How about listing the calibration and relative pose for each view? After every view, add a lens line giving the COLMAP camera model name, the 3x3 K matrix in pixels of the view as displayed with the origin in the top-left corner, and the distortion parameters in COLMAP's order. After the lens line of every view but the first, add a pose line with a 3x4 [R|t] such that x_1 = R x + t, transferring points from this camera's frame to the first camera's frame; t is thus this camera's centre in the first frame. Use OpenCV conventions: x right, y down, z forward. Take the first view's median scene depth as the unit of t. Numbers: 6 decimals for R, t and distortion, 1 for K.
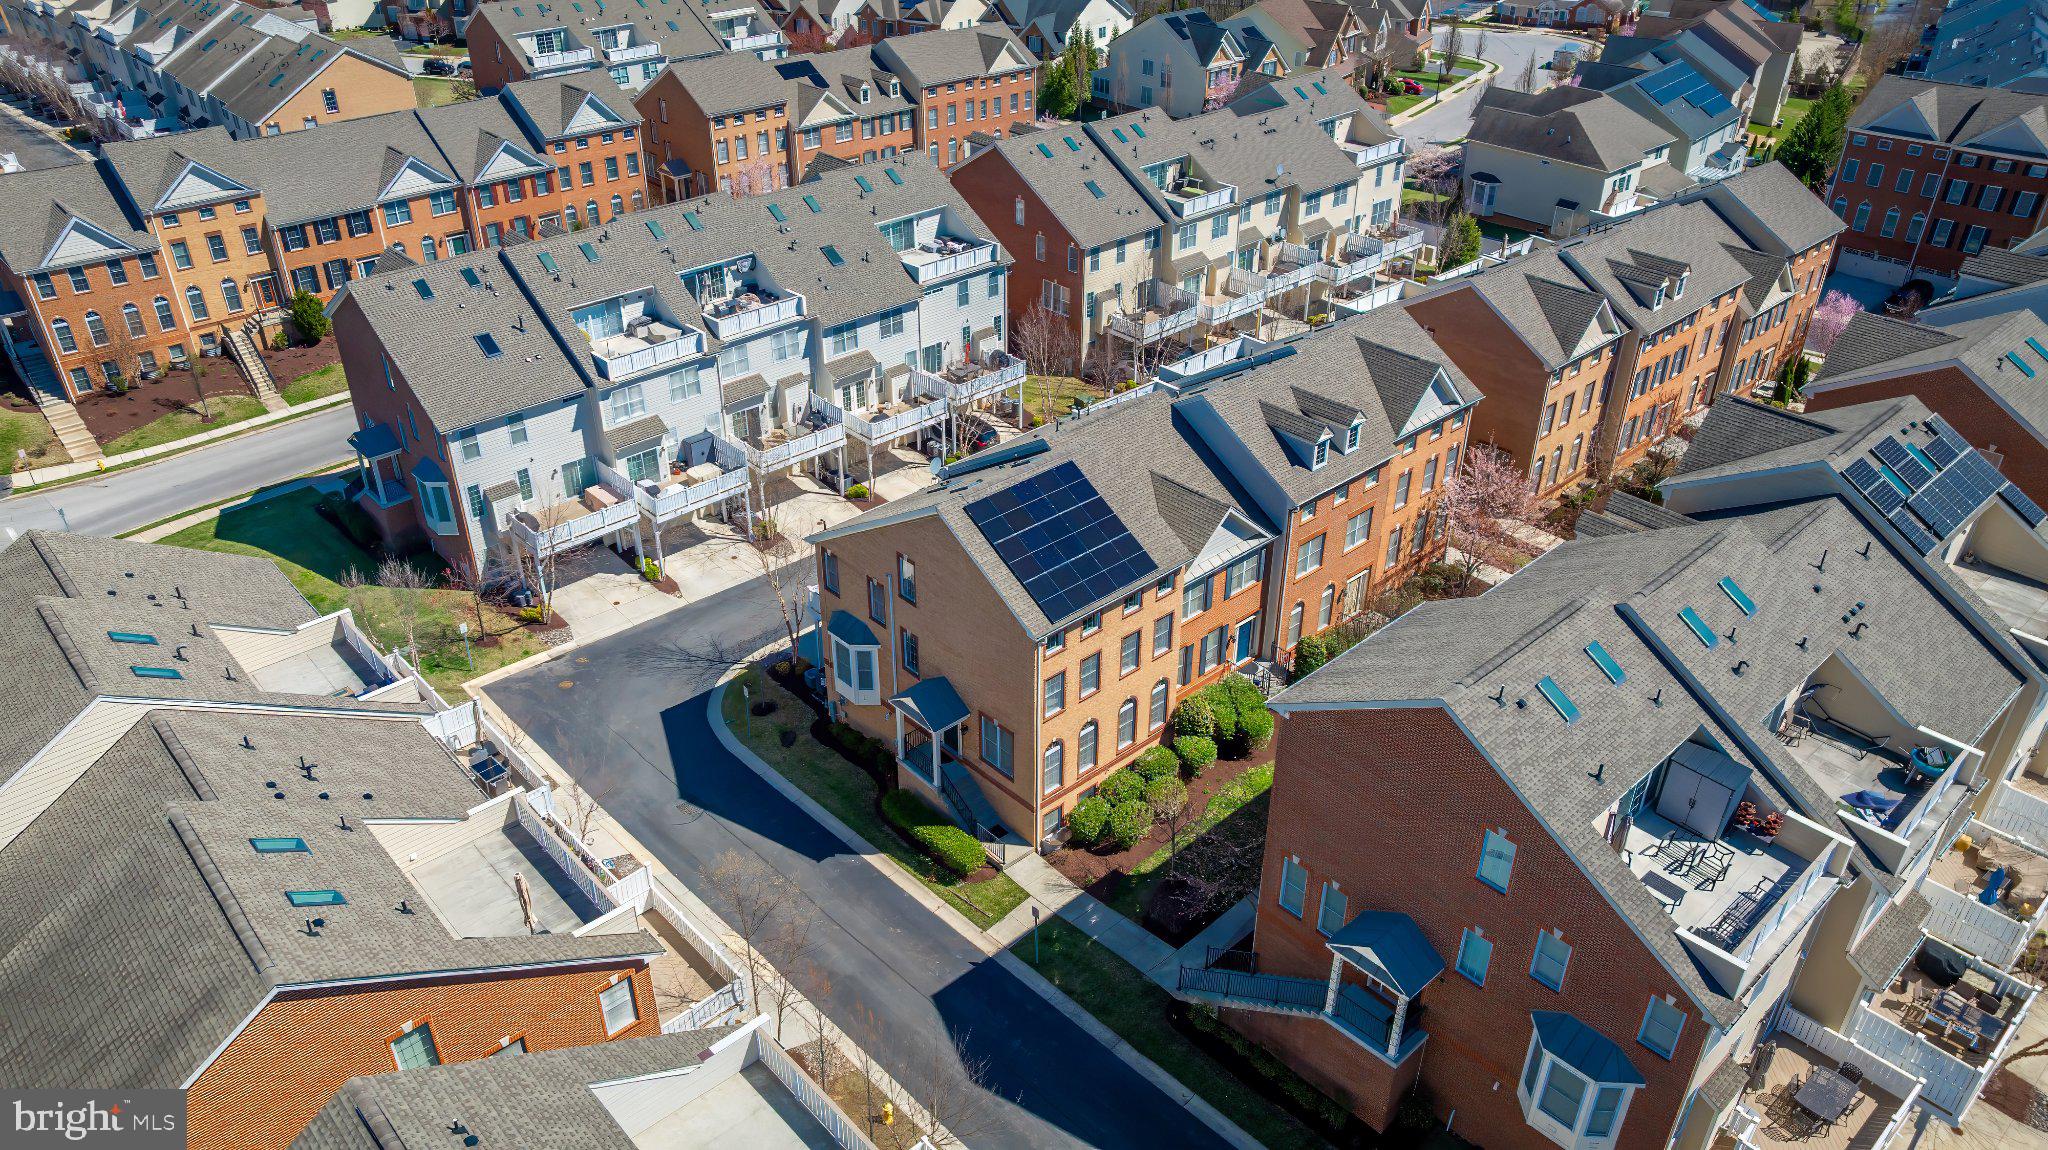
lens RADIAL K [[1437.0, 0, 1022.8], [0, 1437.0, 575.5], [0, 0, 1]] dist [-0.038672, 0.035424]
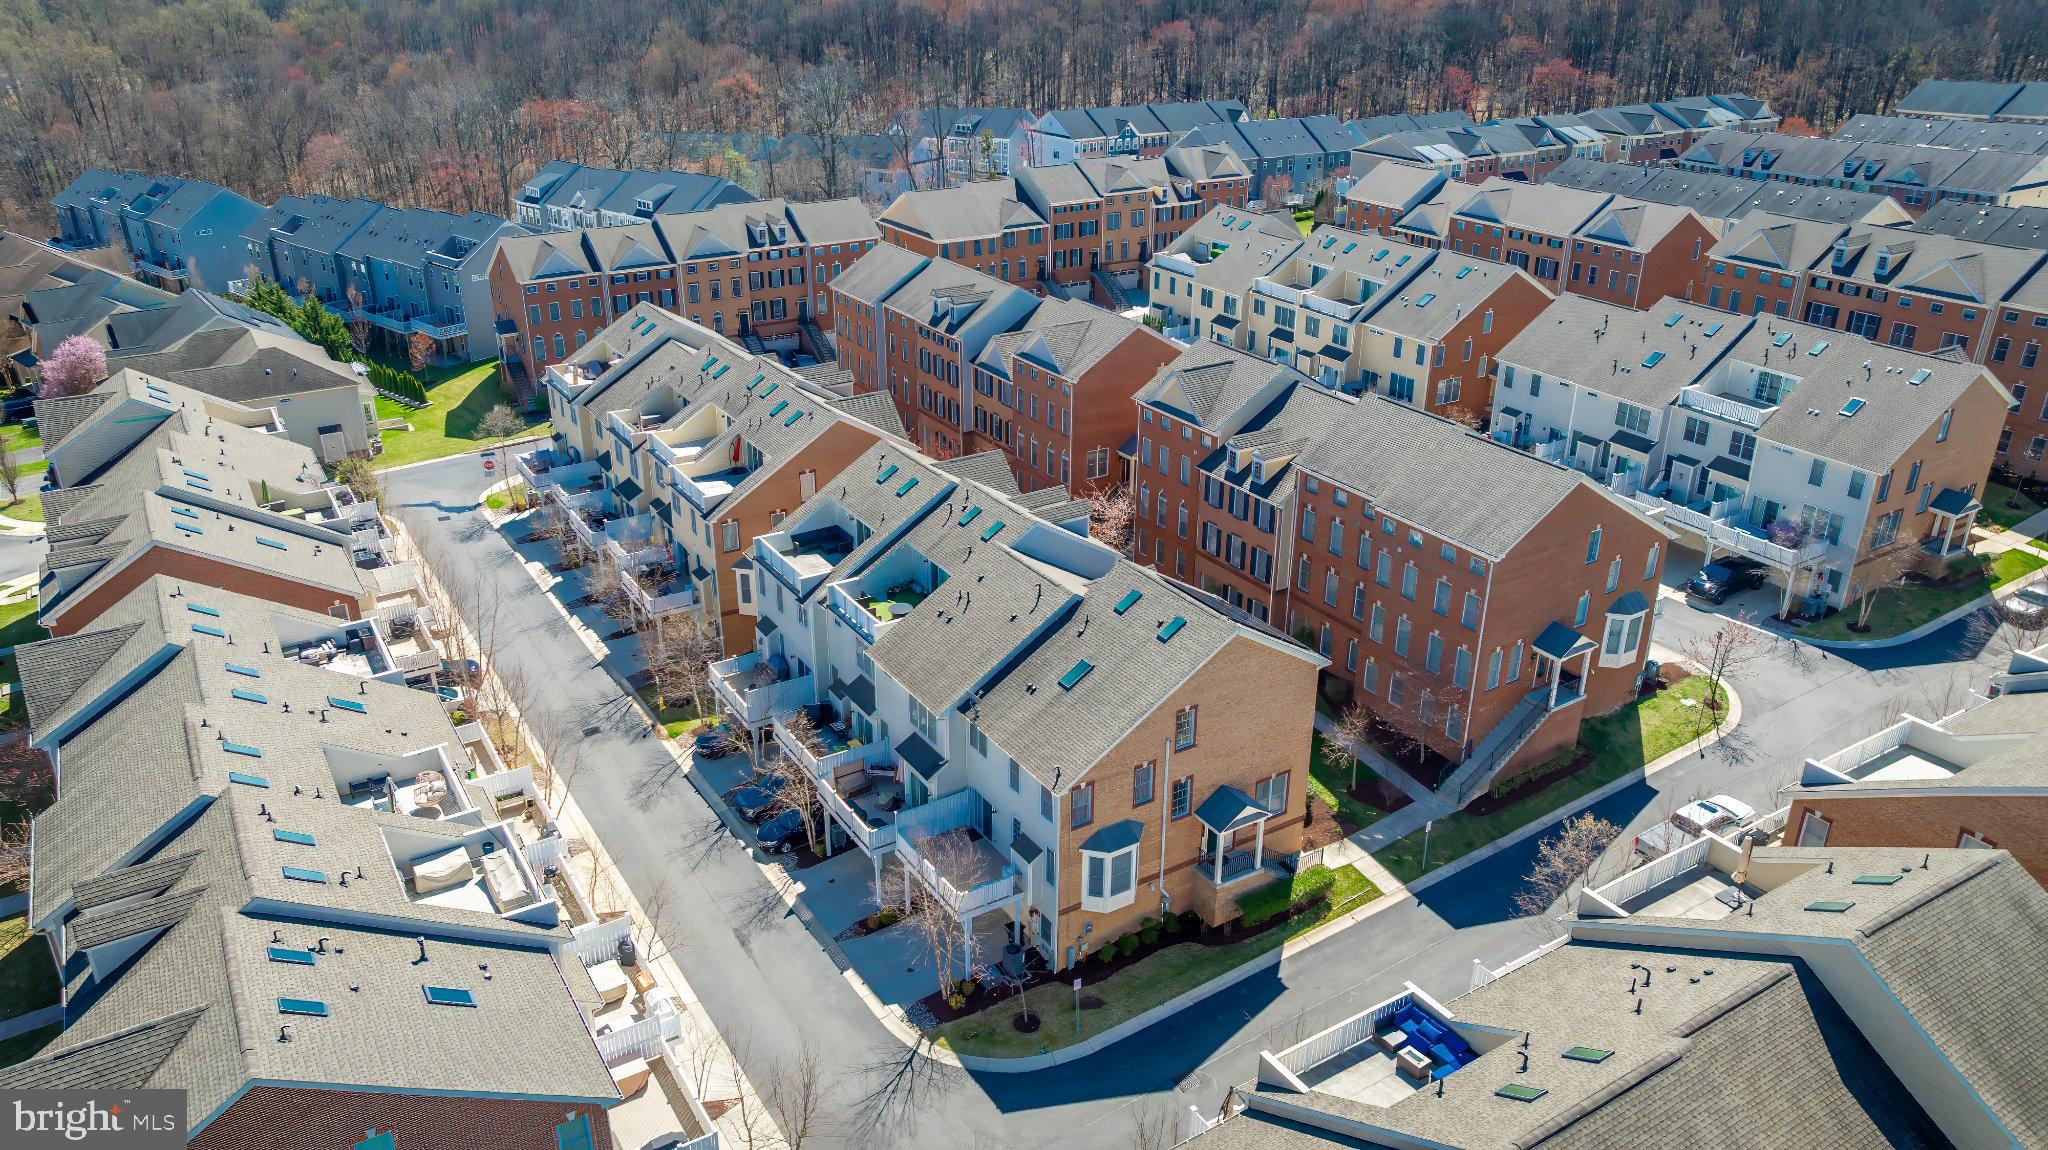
lens RADIAL K [[1437.0, 0, 1018.8], [0, 1437.0, 569.4], [0, 0, 1]] dist [-0.038672, 0.035424]
pose [[0.185155, -0.402348, 0.896568, -0.764211], [0.512187, 0.818136, 0.261377, -0.329461], [-0.838679, 0.410815, 0.357559, 0.502275]]
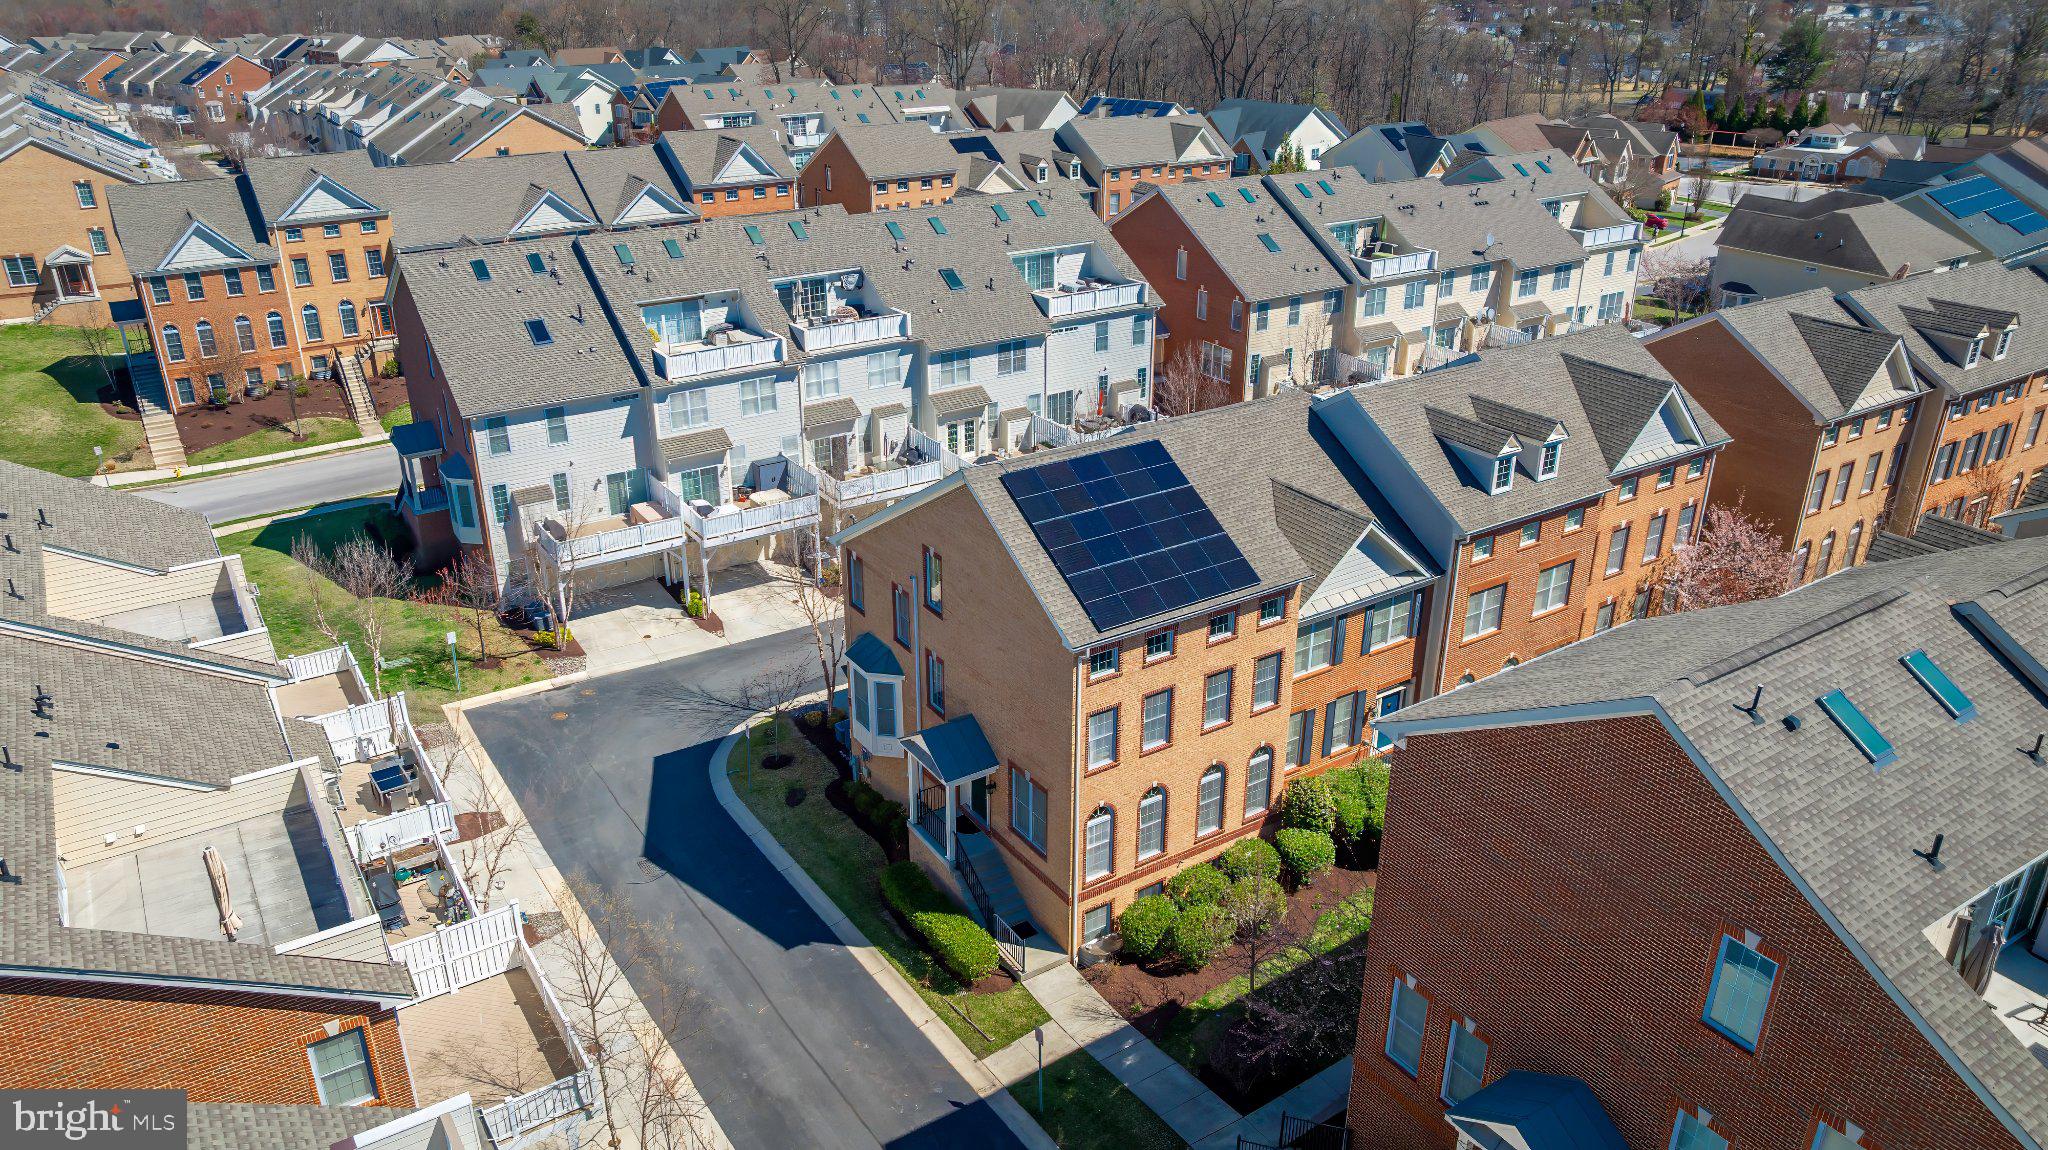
lens RADIAL K [[1437.0, 0, 1026.0], [0, 1437.0, 571.2], [0, 0, 1]] dist [-0.038672, 0.035424]
pose [[0.986718, 0.067142, -0.147917, 0.060626], [-0.085643, 0.988768, -0.122489, 0.064620], [0.138032, 0.133530, 0.981385, 0.188141]]
